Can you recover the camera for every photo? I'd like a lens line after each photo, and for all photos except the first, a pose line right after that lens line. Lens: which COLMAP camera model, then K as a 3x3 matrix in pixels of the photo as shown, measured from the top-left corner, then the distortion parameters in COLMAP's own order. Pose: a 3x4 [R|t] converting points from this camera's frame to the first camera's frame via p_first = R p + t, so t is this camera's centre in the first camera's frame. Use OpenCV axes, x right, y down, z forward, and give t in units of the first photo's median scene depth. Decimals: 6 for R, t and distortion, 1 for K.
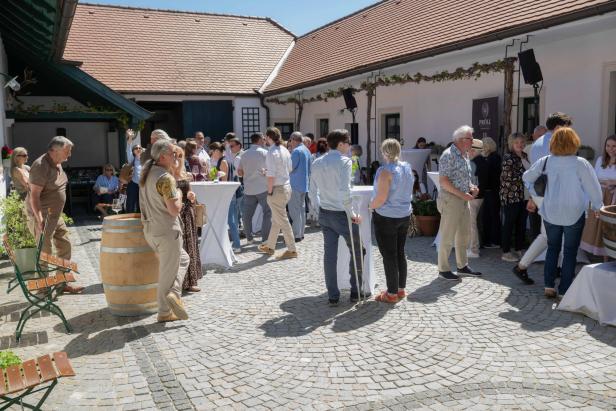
lens RADIAL K [[609.8, 0, 304.9], [0, 609.8, 206.7], [0, 0, 1]] dist [0.001536, 0.000000]
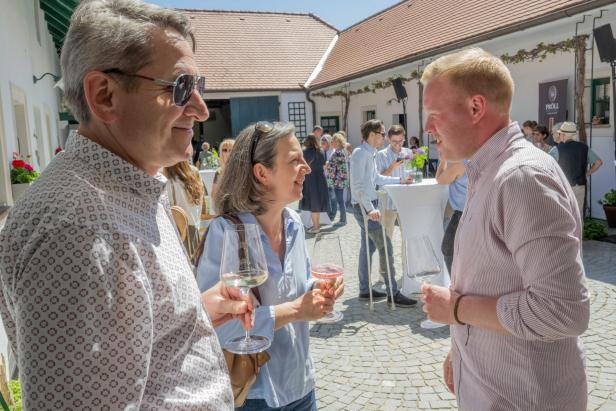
lens RADIAL K [[572.3, 0, 308.1], [0, 572.3, 202.5], [0, 0, 1]] dist [0.007103, 0.000000]
pose [[0.997760, -0.025166, -0.061974, -0.027268], [0.025800, 0.999622, 0.009460, -0.008212], [0.061713, -0.011038, 0.998033, 0.090054]]
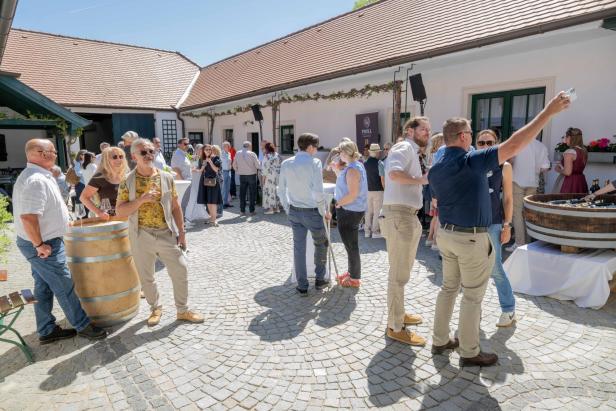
lens RADIAL K [[395.9, 0, 296.4], [0, 395.9, 203.9], [0, 0, 1]] dist [0.000456, -0.002307]
pose [[0.965848, -0.034807, 0.256761, -0.089538], [0.025856, 0.998937, 0.038155, -0.017469], [-0.257816, -0.030213, 0.965722, 0.206333]]
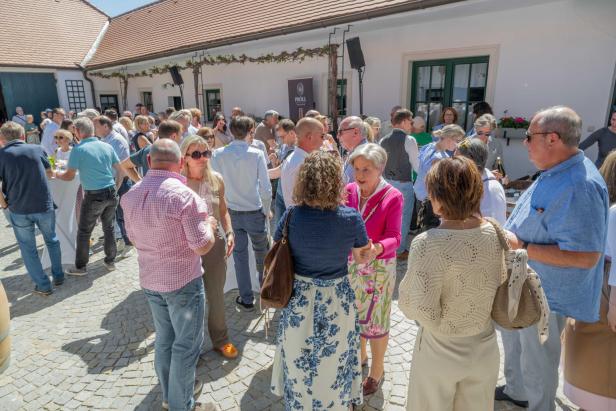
lens RADIAL K [[395.9, 0, 293.9], [0, 395.9, 202.1], [0, 0, 1]] dist [0.000456, -0.002307]
pose [[0.914295, -0.099894, 0.392537, -0.050212], [0.044623, 0.988054, 0.147507, -0.056771], [-0.402582, -0.117349, 0.907831, 0.282487]]
